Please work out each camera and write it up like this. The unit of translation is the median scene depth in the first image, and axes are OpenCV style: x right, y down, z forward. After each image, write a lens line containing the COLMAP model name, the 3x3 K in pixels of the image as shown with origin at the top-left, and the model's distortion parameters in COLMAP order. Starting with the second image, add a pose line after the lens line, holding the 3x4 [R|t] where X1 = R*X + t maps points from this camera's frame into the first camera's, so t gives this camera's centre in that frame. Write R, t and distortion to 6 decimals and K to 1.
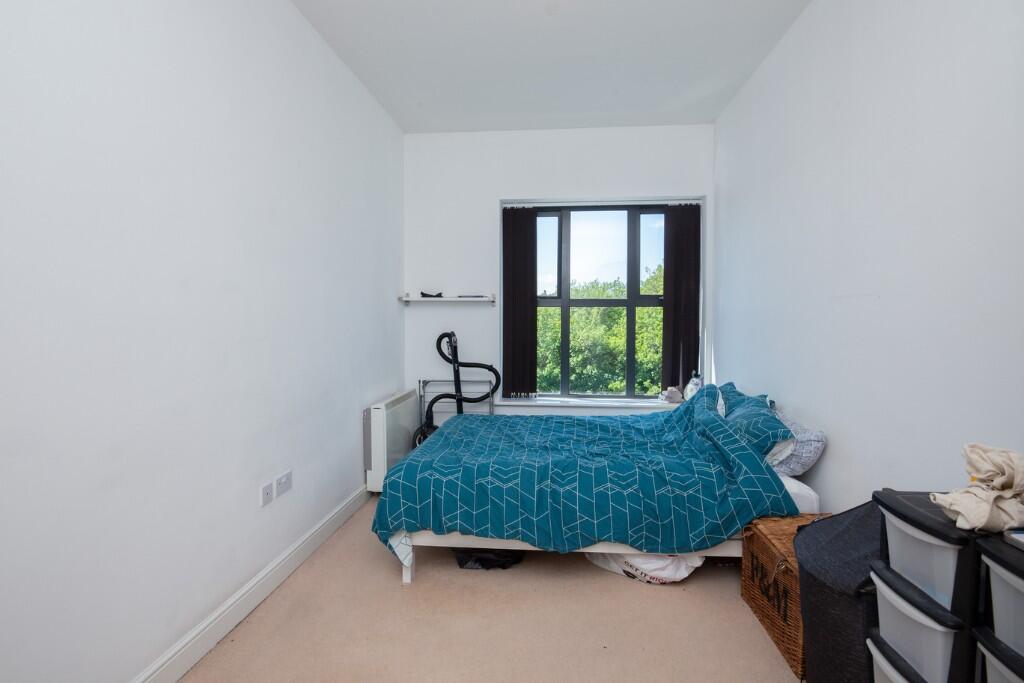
lens RADIAL K [[500.2, 0, 513.4], [0, 500.2, 327.2], [0, 0, 1]] dist [0.003052, -0.000882]
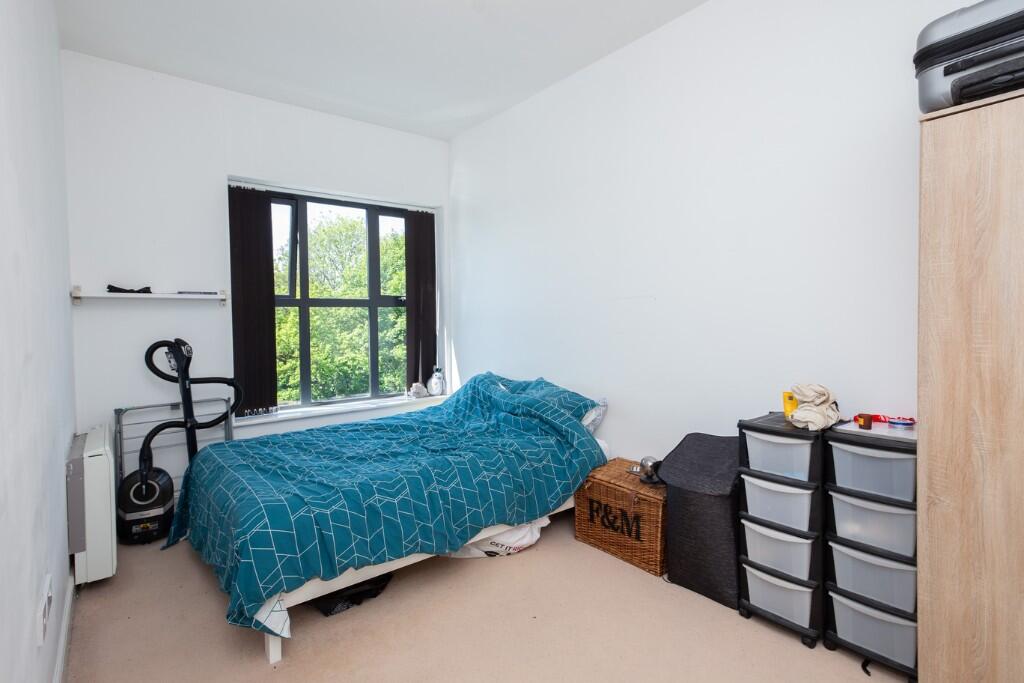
lens RADIAL K [[498.3, 0, 504.6], [0, 498.3, 323.3], [0, 0, 1]] dist [0.028956, -0.000521]
pose [[0.738293, -0.018948, 0.674214, -0.292339], [0.026871, 0.999638, -0.001331, -0.000115], [-0.673945, 0.019100, 0.738535, 0.109381]]
